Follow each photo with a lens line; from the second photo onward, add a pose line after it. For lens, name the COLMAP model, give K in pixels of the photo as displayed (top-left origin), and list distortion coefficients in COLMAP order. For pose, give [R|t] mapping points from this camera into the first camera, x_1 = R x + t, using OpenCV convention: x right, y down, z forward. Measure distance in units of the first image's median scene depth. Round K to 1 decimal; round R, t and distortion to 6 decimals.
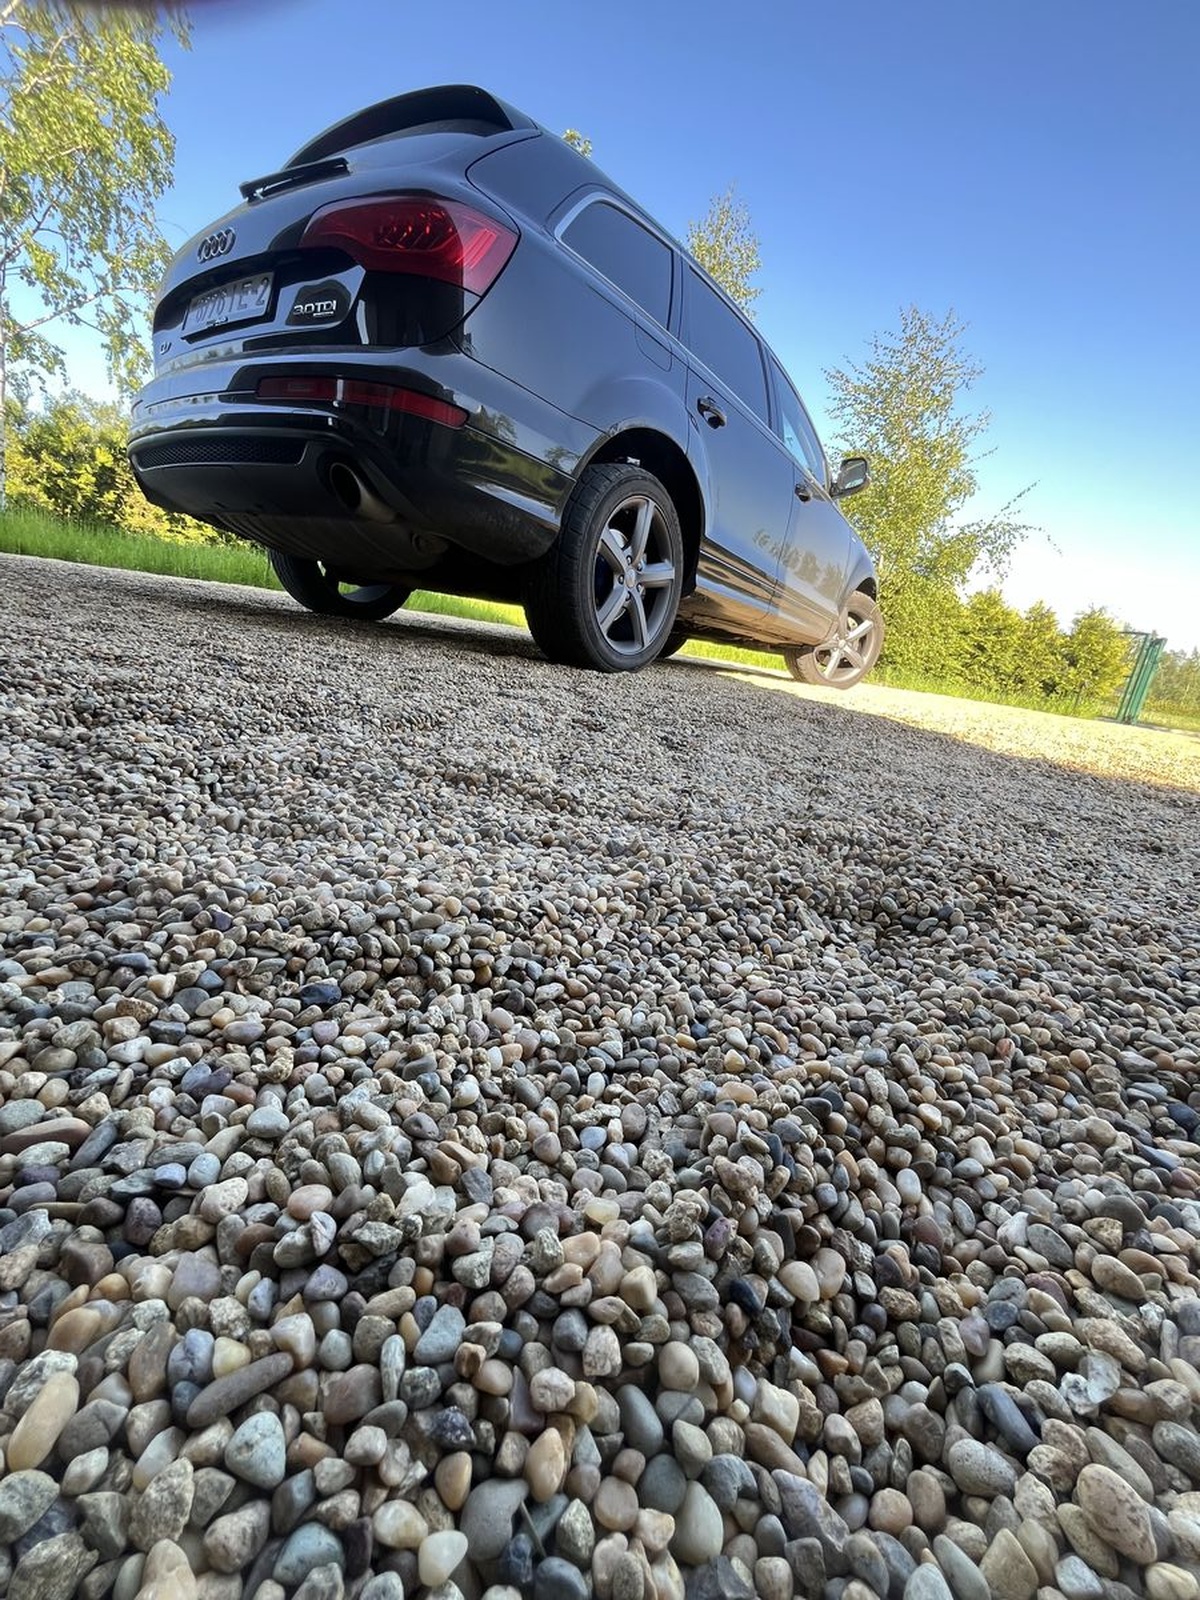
lens RADIAL K [[654.0, 0, 602.5], [0, 654.0, 805.9], [0, 0, 1]] dist [-0.005339, 0.000359]
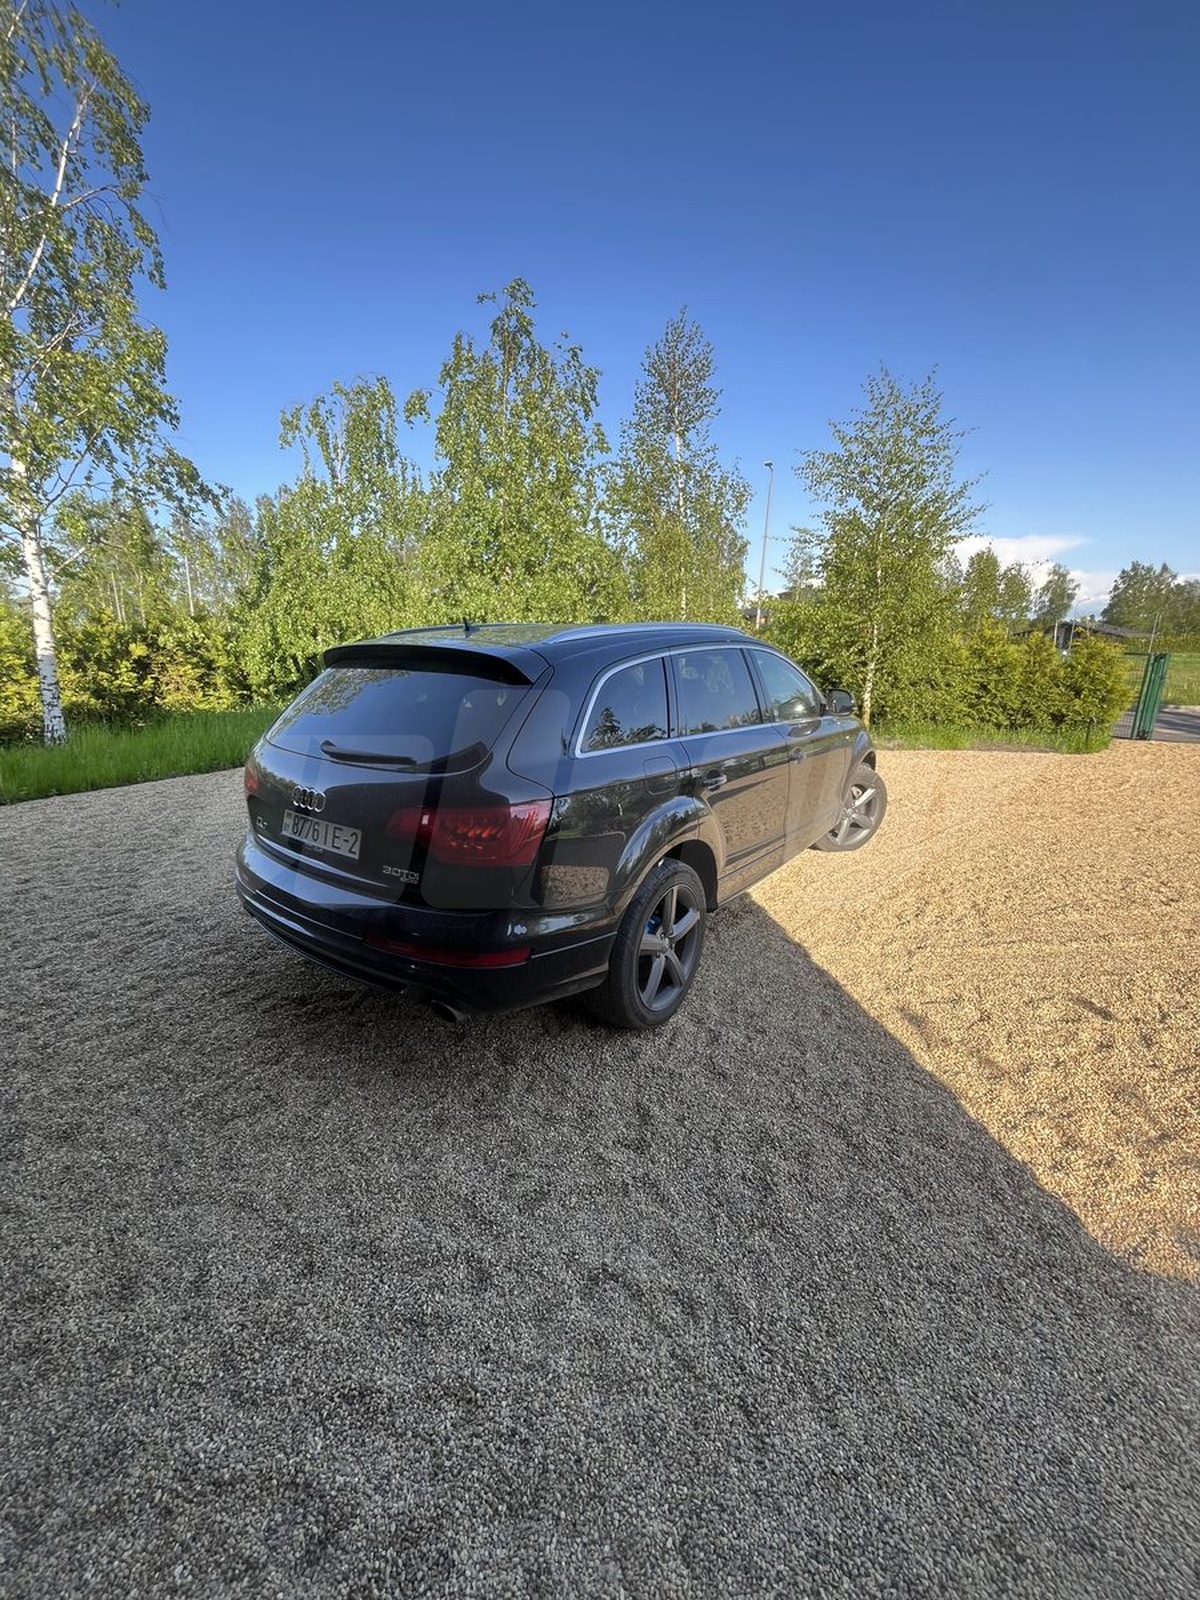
lens RADIAL K [[654.0, 0, 603.0], [0, 654.0, 801.3], [0, 0, 1]] dist [-0.005339, 0.000359]
pose [[0.990958, -0.129633, -0.034615, 0.008036], [0.128843, 0.991371, -0.024138, -0.614806], [0.037445, 0.019460, 0.999109, -0.190536]]
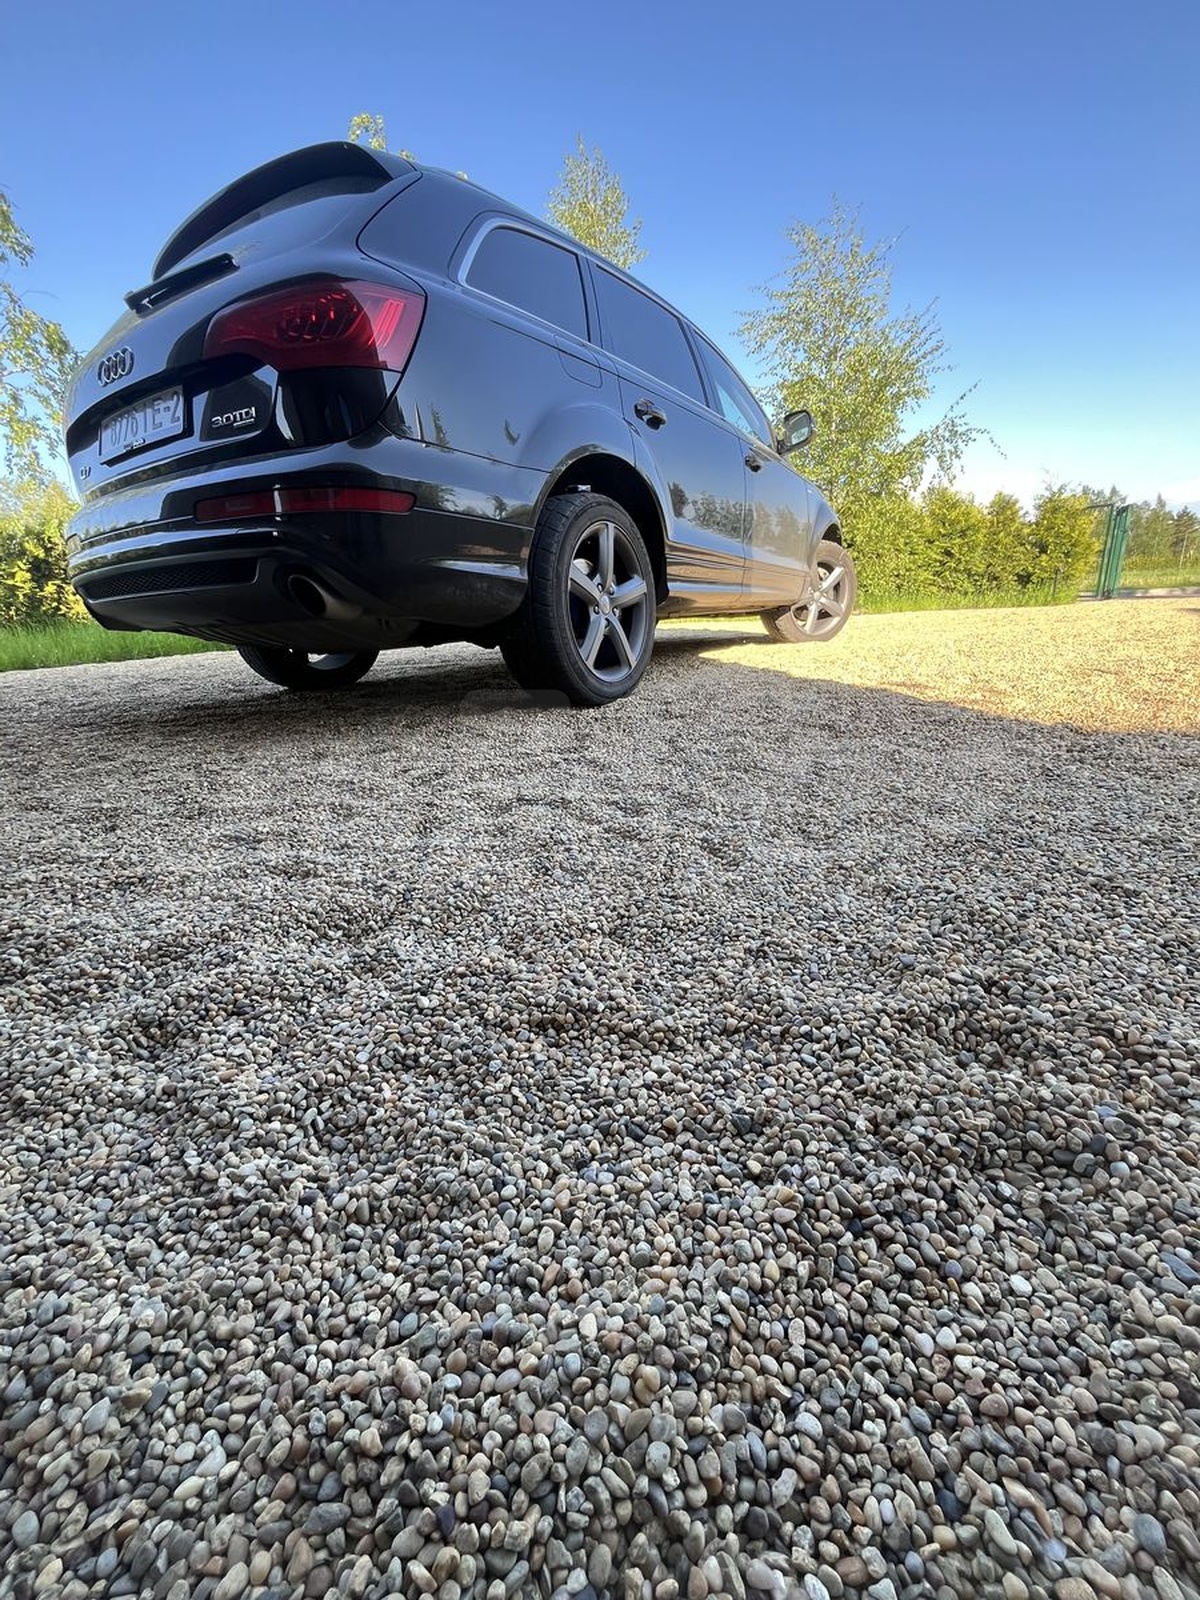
lens RADIAL K [[654.0, 0, 604.6], [0, 654.0, 805.8], [0, 0, 1]] dist [-0.005339, 0.000359]
pose [[0.978350, -0.206918, -0.004074, -0.016408], [0.206900, 0.977418, 0.042982, -0.100074], [-0.004911, -0.042894, 0.999068, 0.011005]]
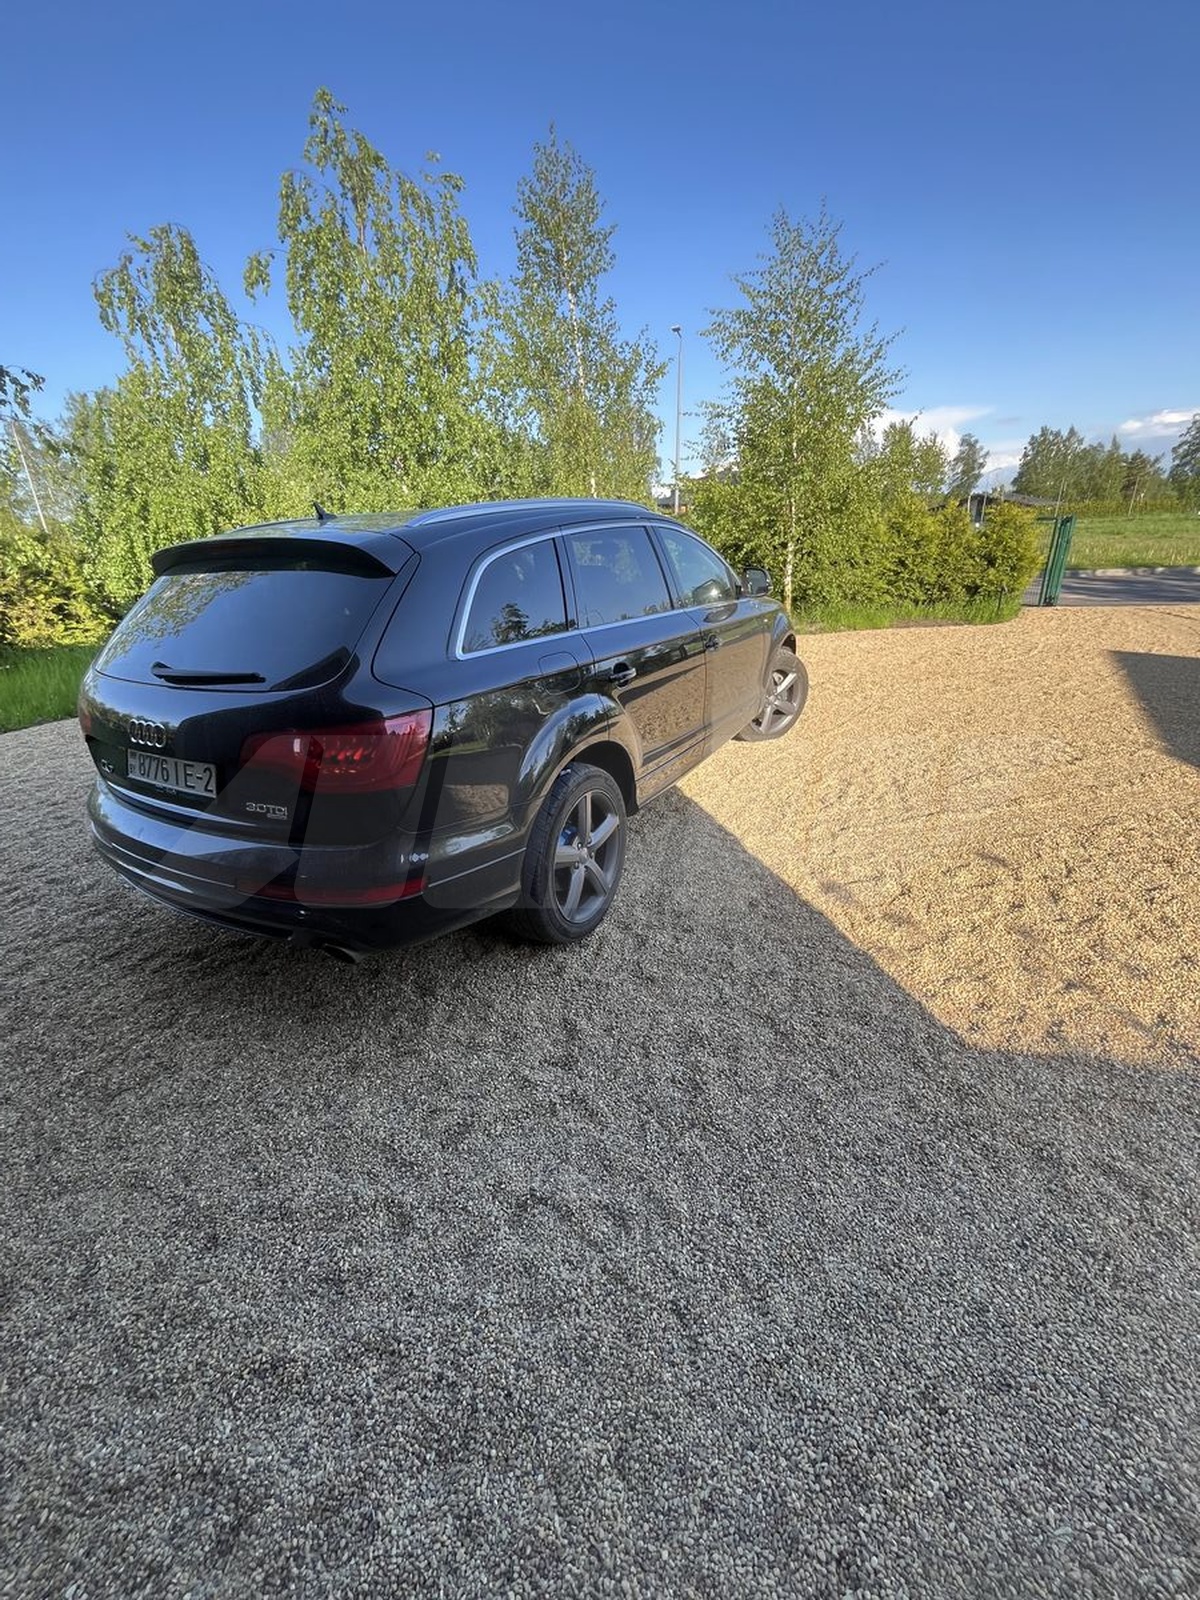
lens RADIAL K [[654.0, 0, 605.0], [0, 654.0, 802.9], [0, 0, 1]] dist [-0.005339, 0.000359]
pose [[0.974909, -0.219680, 0.035975, 0.060881], [0.213159, 0.967845, 0.133565, -0.598961], [-0.064159, -0.122545, 0.990387, -0.100560]]
